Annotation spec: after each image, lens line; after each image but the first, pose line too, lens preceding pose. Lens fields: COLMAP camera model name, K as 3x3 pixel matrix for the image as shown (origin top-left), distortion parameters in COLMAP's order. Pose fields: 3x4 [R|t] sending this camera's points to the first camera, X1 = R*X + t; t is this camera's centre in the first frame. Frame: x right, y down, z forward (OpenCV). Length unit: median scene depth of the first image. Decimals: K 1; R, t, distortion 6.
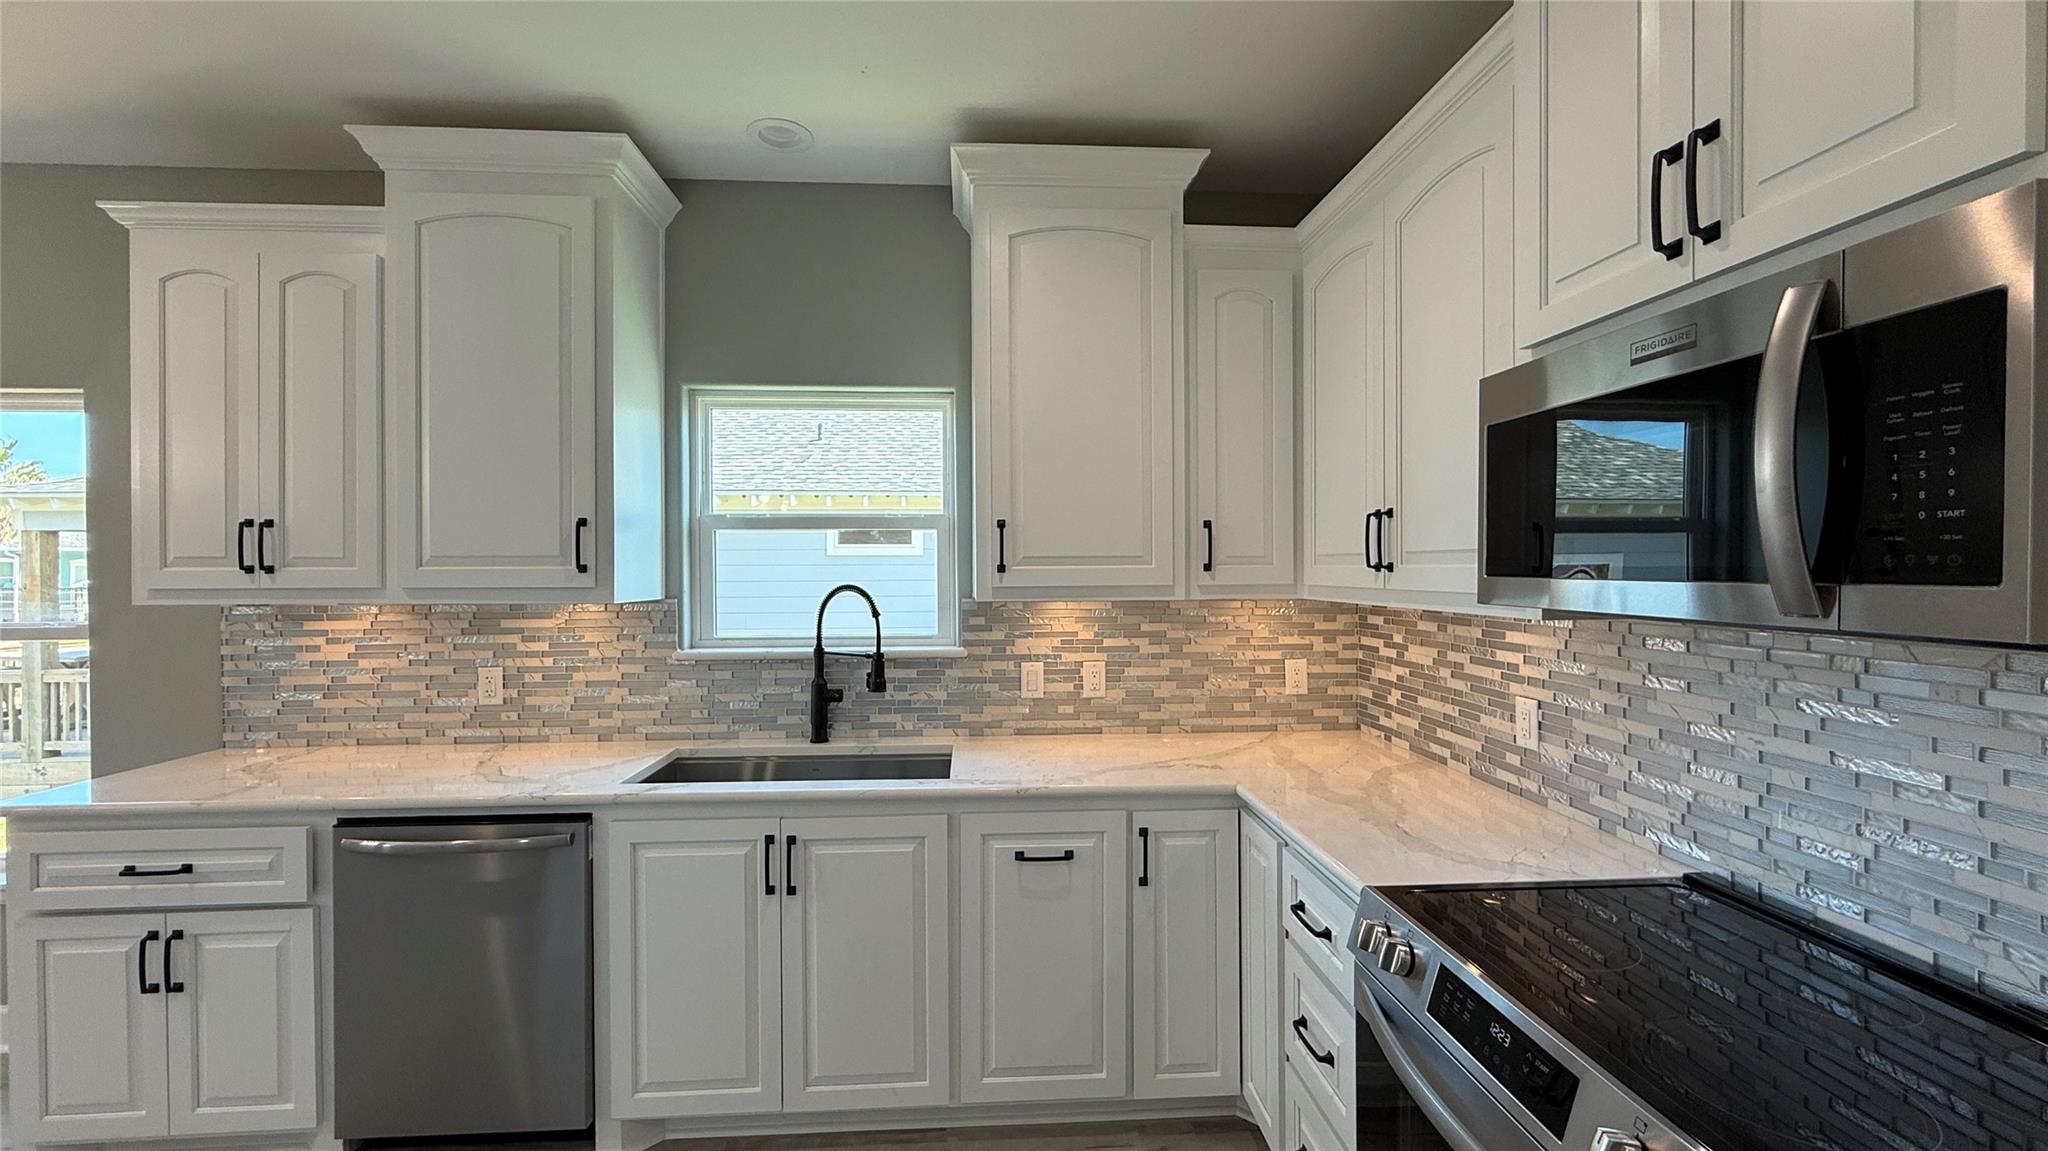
lens RADIAL K [[818.6, 0, 1019.5], [0, 818.6, 574.8], [0, 0, 1]] dist [-0.000273, 0.000750]
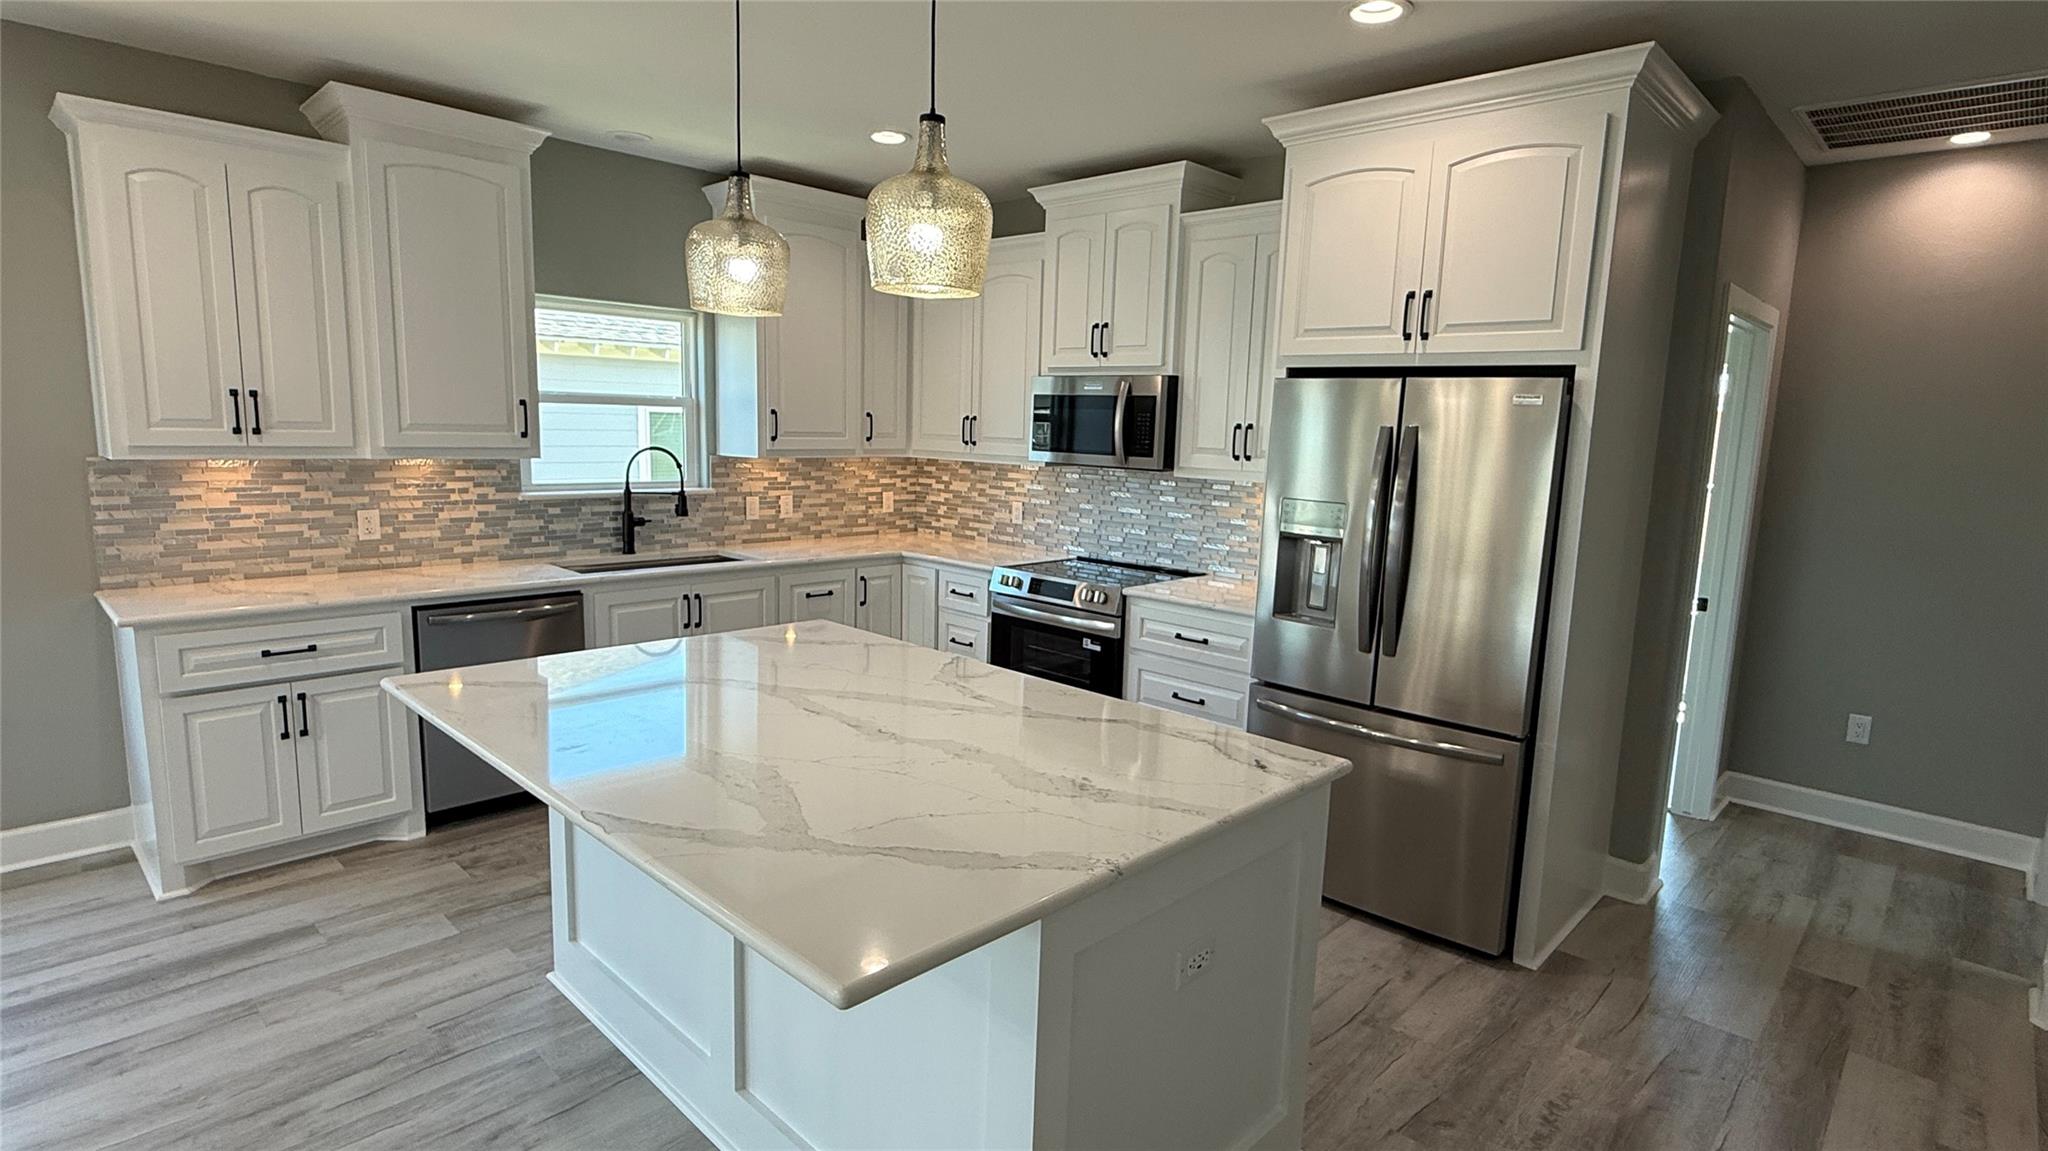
lens RADIAL K [[1024.2, 0, 1015.6], [0, 1024.2, 577.2], [0, 0, 1]] dist [0.001012, -0.000962]
pose [[0.738324, -0.075608, 0.670195, -1.089561], [-0.027594, 0.989478, 0.142027, -0.038819], [-0.673881, -0.123355, 0.728469, -0.913479]]
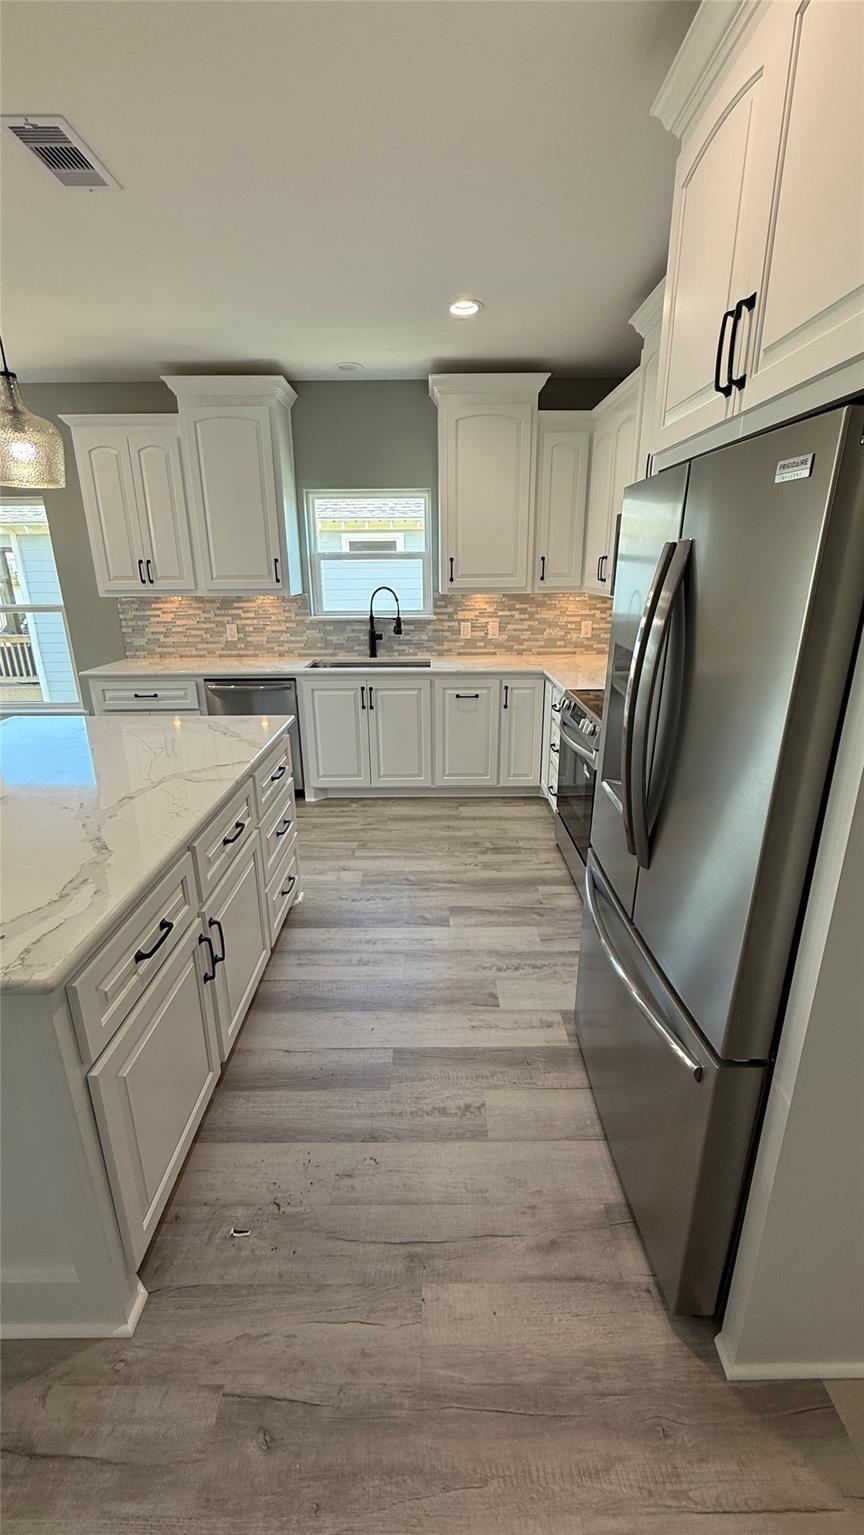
lens RADIAL K [[613.5, 0, 432.6], [0, 613.5, 762.7], [0, 0, 1]] dist [-0.000273, 0.000750]
pose [[0.998104, 0.014045, -0.059925, 0.036558], [0.004578, 0.953980, 0.299836, -0.034756], [0.061378, -0.299542, 0.952107, -0.824344]]
